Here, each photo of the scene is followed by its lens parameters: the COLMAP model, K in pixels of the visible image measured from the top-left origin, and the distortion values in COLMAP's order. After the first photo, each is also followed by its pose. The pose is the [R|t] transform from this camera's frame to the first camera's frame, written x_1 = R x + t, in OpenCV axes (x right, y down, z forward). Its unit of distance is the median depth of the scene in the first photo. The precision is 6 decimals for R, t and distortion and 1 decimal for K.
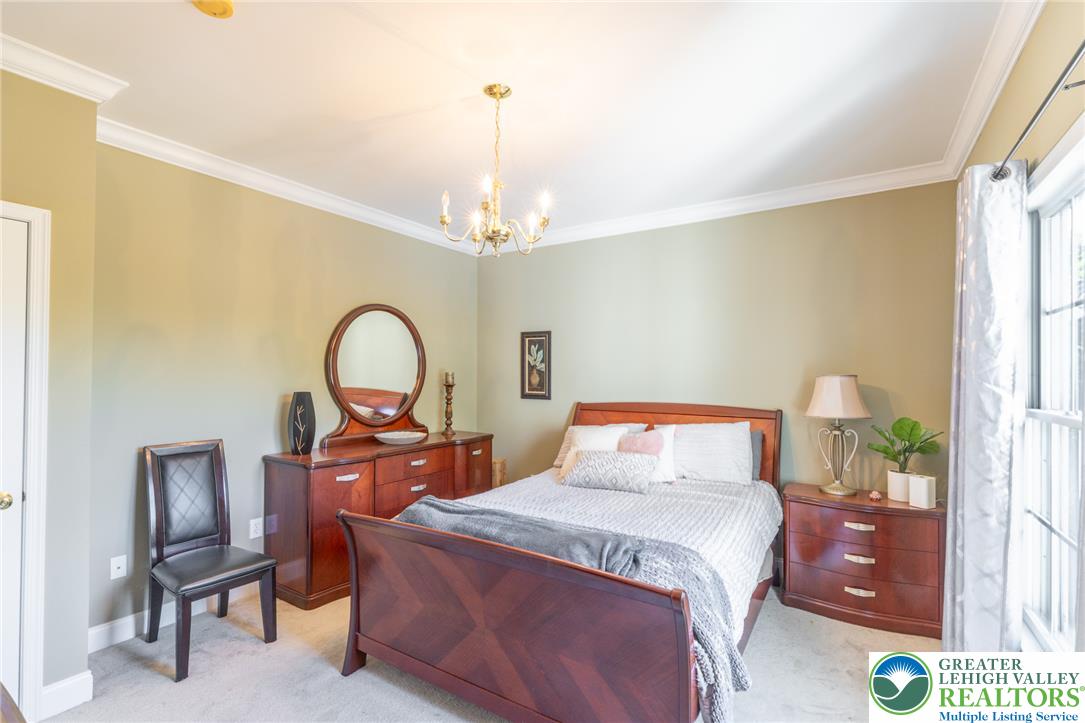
lens RADIAL K [[498.8, 0, 542.5], [0, 498.8, 361.5], [0, 0, 1]] dist [-0.000830, 0.000069]
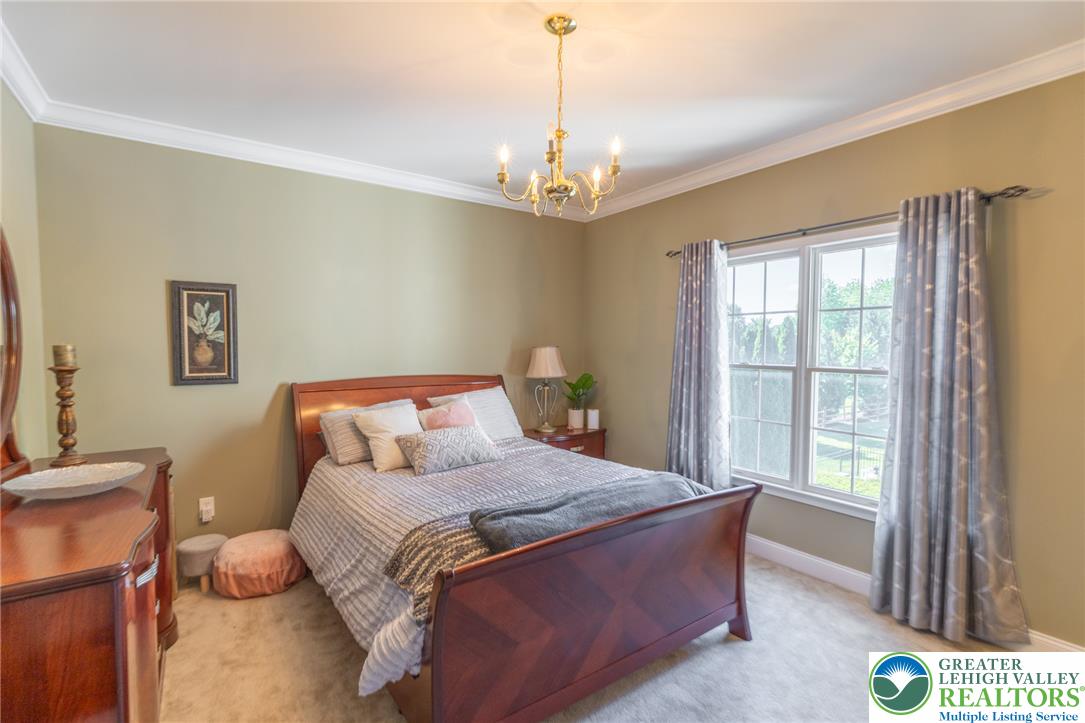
lens RADIAL K [[498.8, 0, 542.5], [0, 498.8, 361.5], [0, 0, 1]] dist [-0.000830, 0.000069]
pose [[0.377769, -0.034019, 0.925275, -0.460859], [-0.023971, 0.998630, 0.046503, 0.002884], [-0.925590, -0.039747, 0.376436, 0.338748]]
